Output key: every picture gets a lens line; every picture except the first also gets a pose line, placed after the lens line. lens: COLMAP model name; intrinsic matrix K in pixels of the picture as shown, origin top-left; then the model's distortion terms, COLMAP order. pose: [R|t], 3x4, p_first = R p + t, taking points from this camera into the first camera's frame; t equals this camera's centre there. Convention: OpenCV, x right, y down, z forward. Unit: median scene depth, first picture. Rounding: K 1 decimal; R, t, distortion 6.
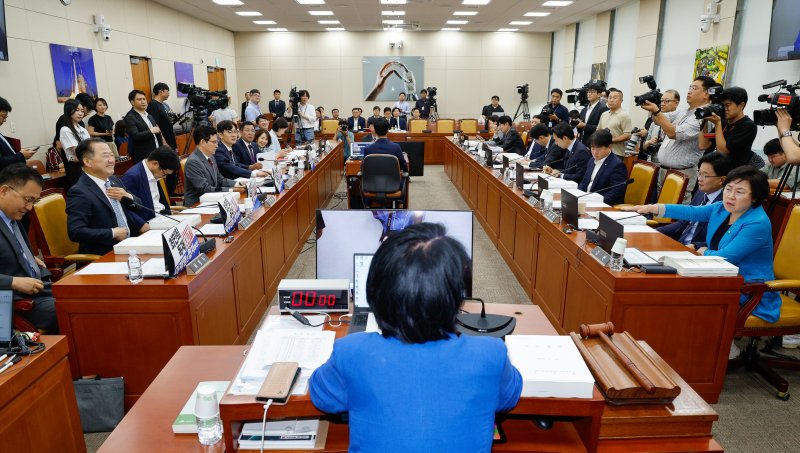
lens RADIAL K [[562.8, 0, 400.0], [0, 562.8, 226.5], [0, 0, 1]] dist [-0.040770, 0.003901]
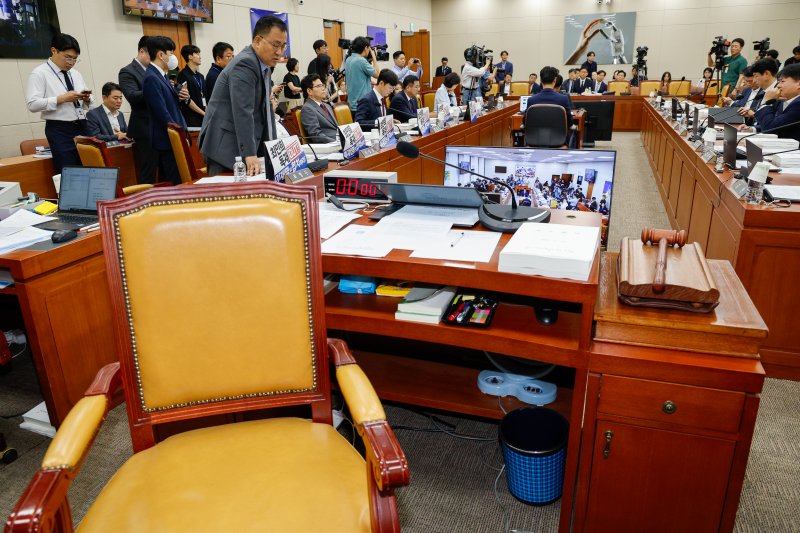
lens RADIAL K [[570.9, 0, 400.0], [0, 570.9, 266.5], [0, 0, 1]] dist [-0.052189, 0.054668]
pose [[0.938210, 0.087883, -0.334722, 0.042342], [-0.052470, 0.992160, 0.113425, 0.023224], [0.342066, -0.088853, 0.935466, 0.010704]]
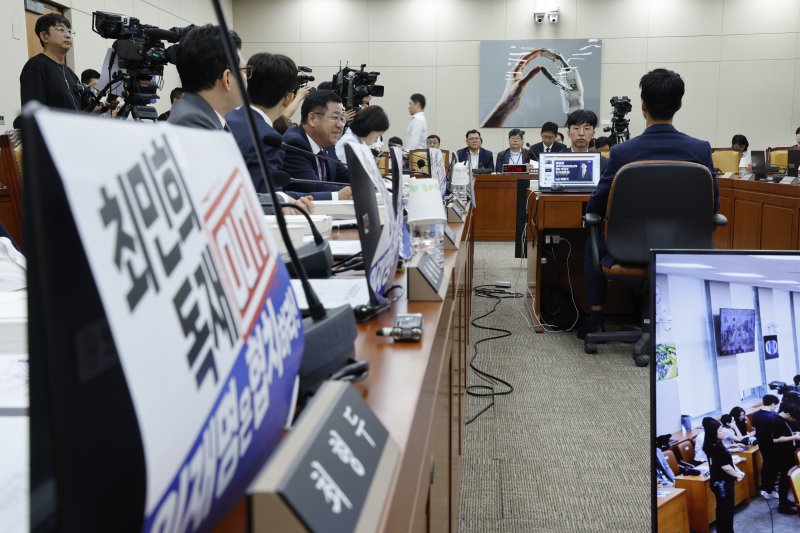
lens RADIAL K [[1005.7, 0, 370.7], [0, 1005.7, 267.6], [0, 0, 1]] dist [0.090723, -0.006967]
pose [[0.991547, 0.010094, -0.129353, -0.072968], [-0.024746, 0.993381, -0.112166, 0.010947], [0.127365, 0.114418, 0.985234, 0.177197]]
